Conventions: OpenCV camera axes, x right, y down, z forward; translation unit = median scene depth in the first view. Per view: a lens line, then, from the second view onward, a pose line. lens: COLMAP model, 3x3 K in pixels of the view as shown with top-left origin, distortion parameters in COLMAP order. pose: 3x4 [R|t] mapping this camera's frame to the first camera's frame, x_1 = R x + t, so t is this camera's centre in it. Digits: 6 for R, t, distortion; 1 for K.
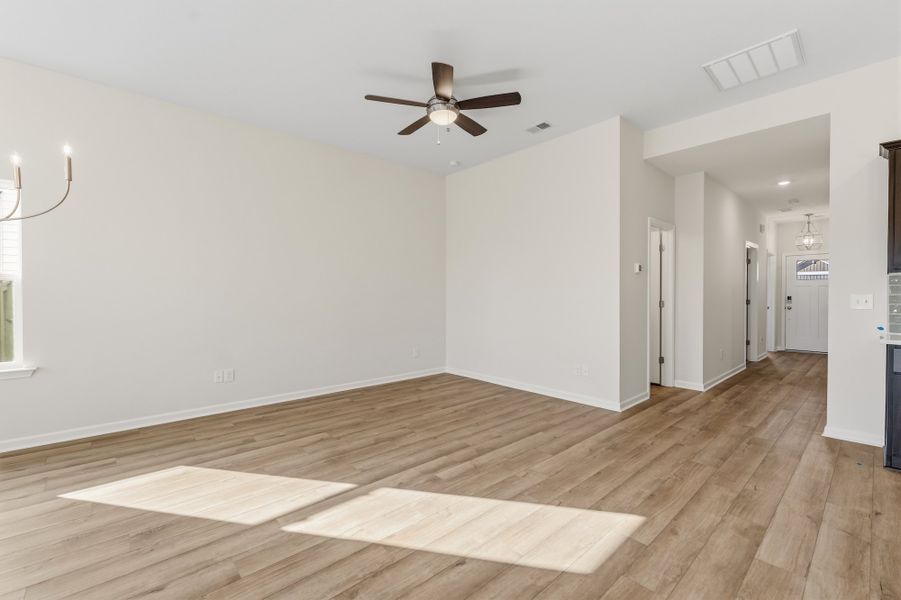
lens RADIAL K [[382.8, 0, 449.0], [0, 382.8, 302.9], [0, 0, 1]] dist [0.000659, -0.000550]
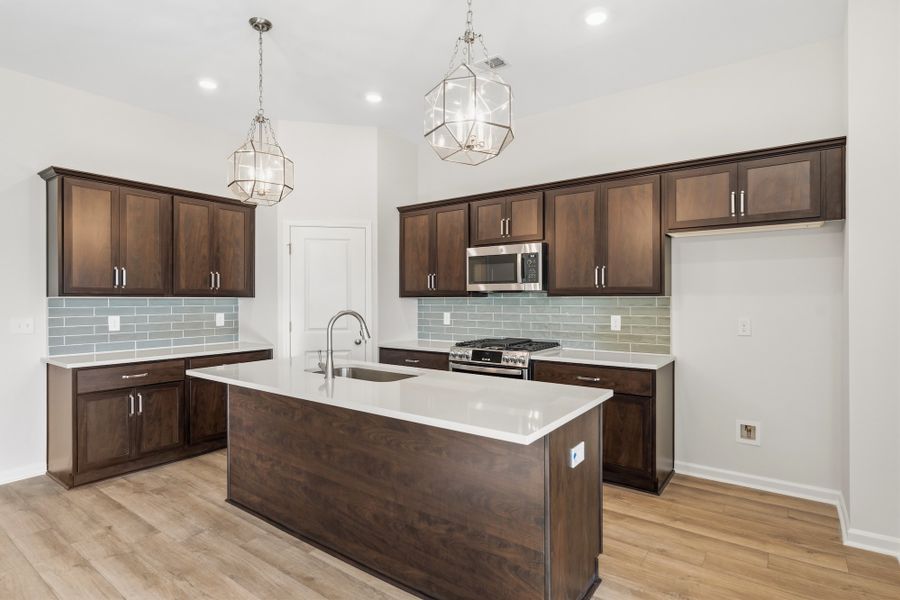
lens RADIAL K [[463.4, 0, 446.7], [0, 463.4, 297.8], [0, 0, 1]] dist [-0.001646, 0.000716]
pose [[-0.206719, 0.004005, 0.978392, -0.262772], [0.022483, 0.999747, 0.000658, -0.054832], [-0.978142, 0.022133, -0.206757, 0.250192]]
